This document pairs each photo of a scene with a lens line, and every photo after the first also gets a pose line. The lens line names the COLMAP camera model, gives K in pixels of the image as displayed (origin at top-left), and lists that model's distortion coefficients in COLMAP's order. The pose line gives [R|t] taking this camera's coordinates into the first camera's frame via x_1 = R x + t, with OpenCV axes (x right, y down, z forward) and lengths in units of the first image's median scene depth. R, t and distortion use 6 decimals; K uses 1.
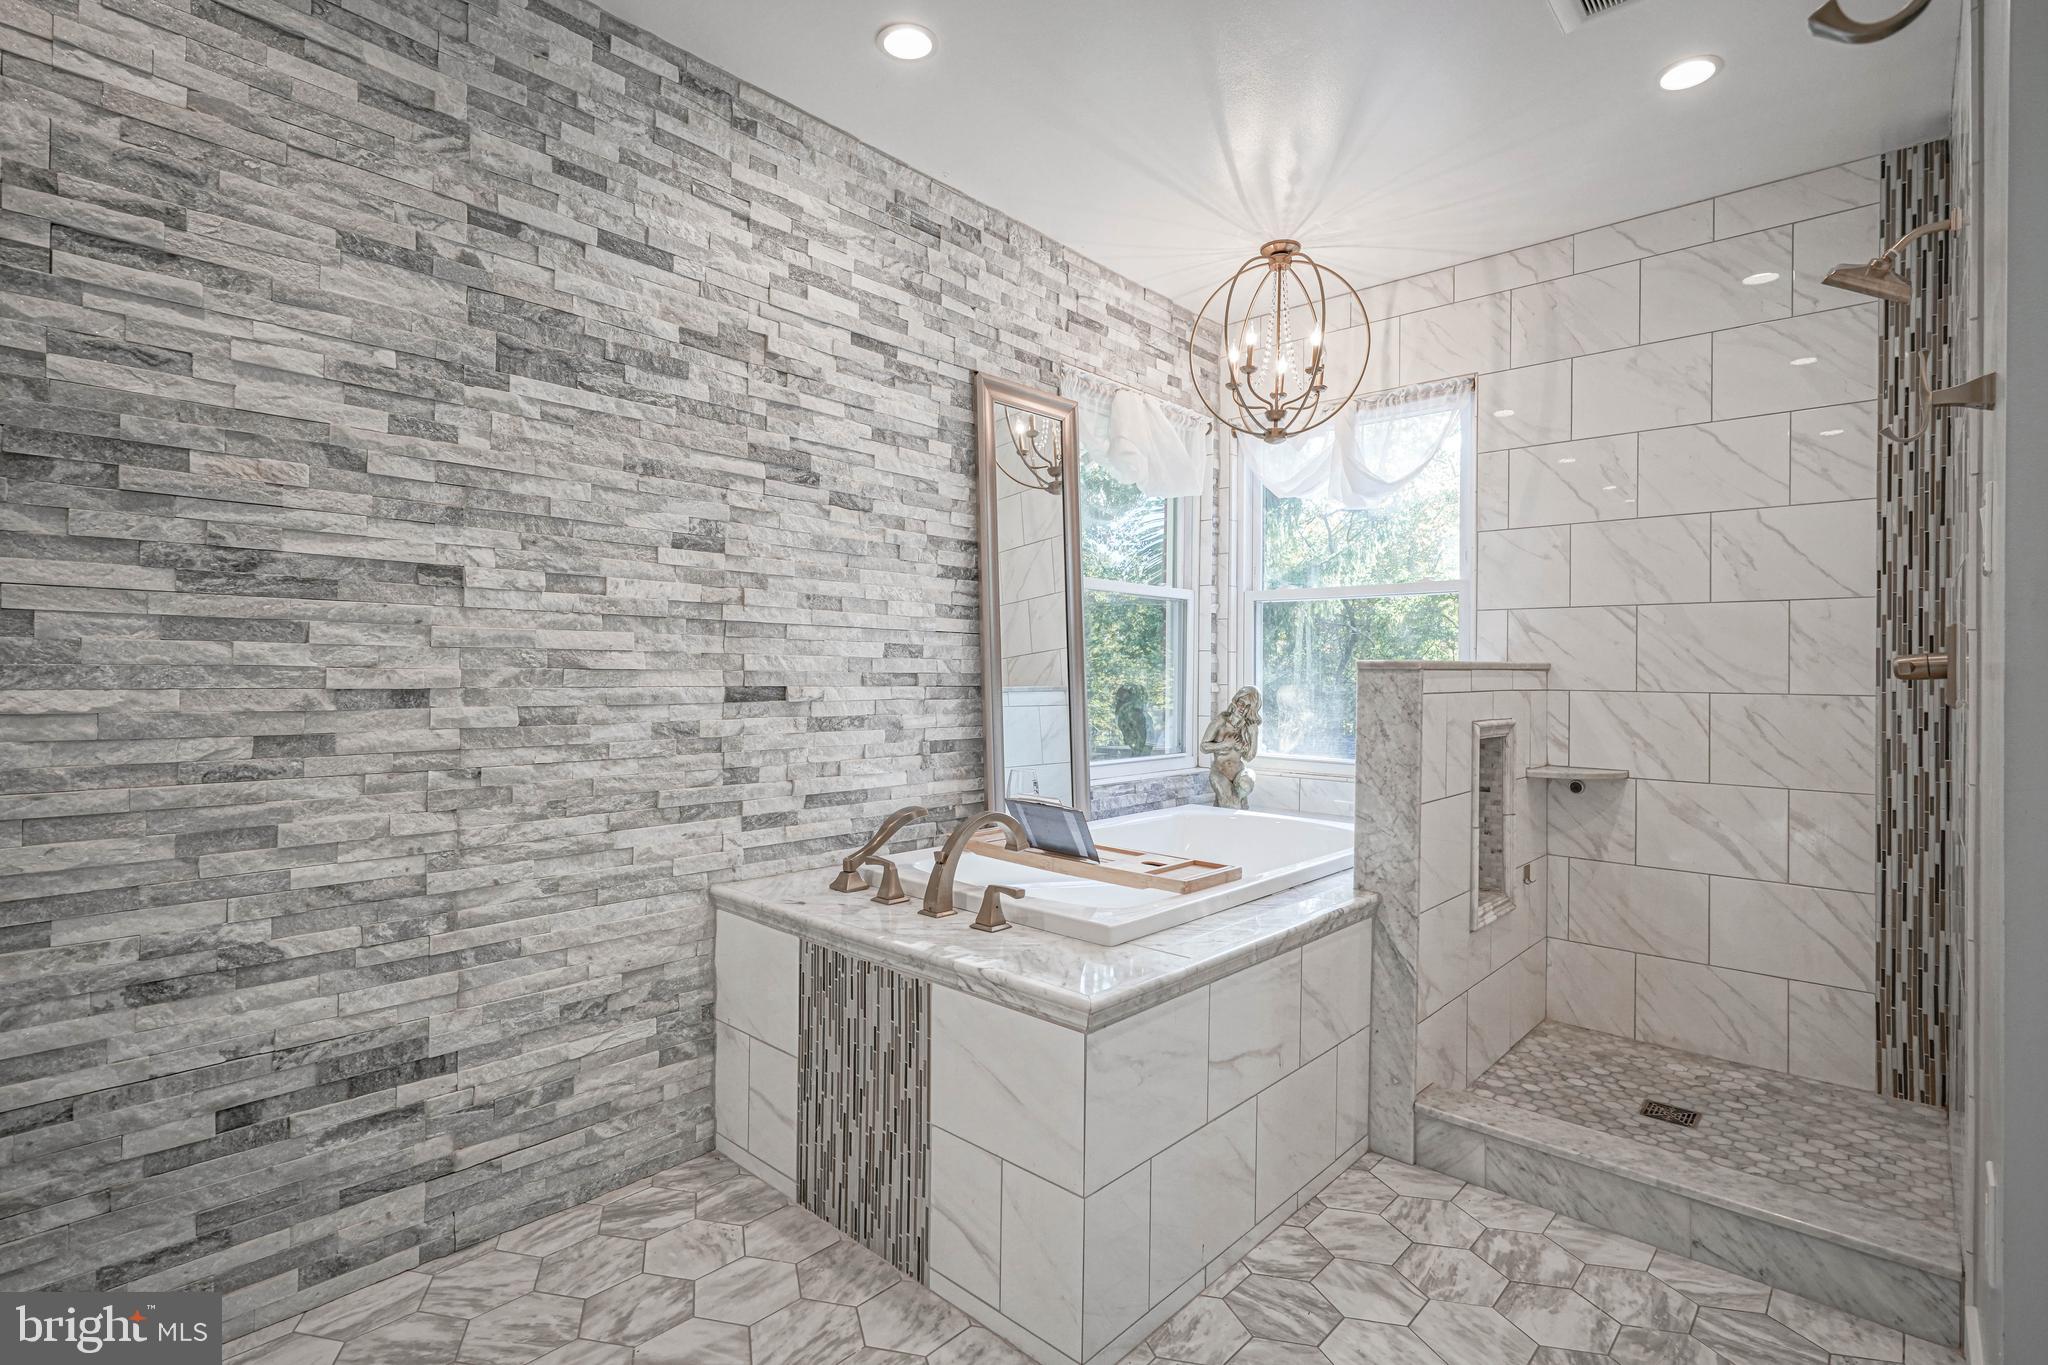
lens RADIAL K [[981.9, 0, 1027.7], [0, 981.9, 666.8], [0, 0, 1]] dist [0.001709, 0.000087]
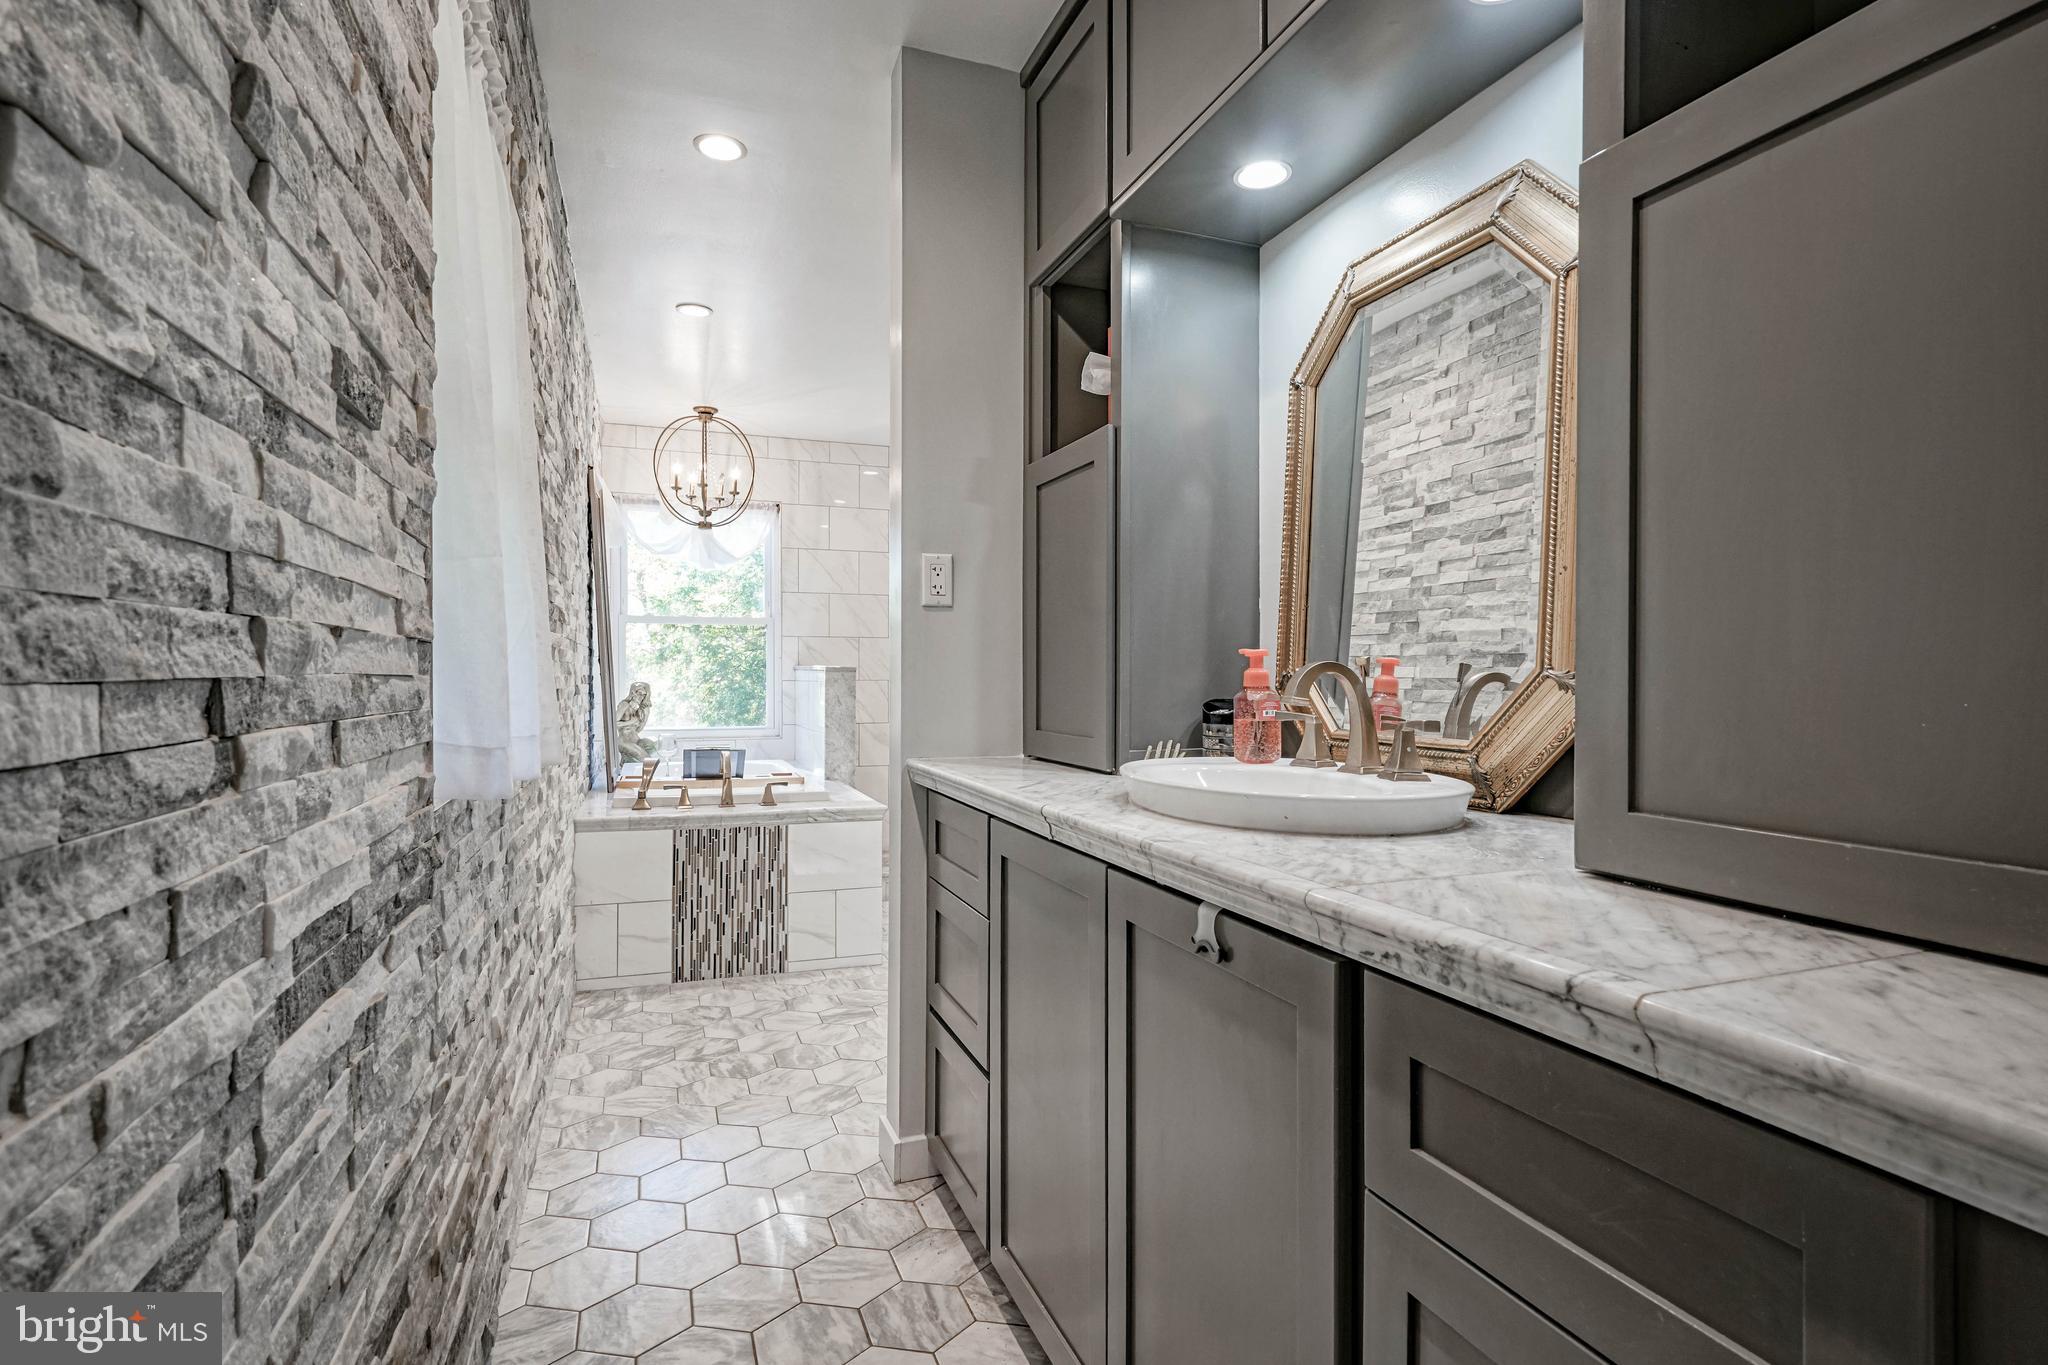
lens RADIAL K [[981.9, 0, 1024.4], [0, 981.9, 686.0], [0, 0, 1]] dist [0.001709, 0.000087]
pose [[0.464169, -0.023429, 0.885437, -1.557898], [0.001603, 0.999671, 0.025612, -0.020600], [-0.885745, -0.010469, 0.464054, -0.364078]]
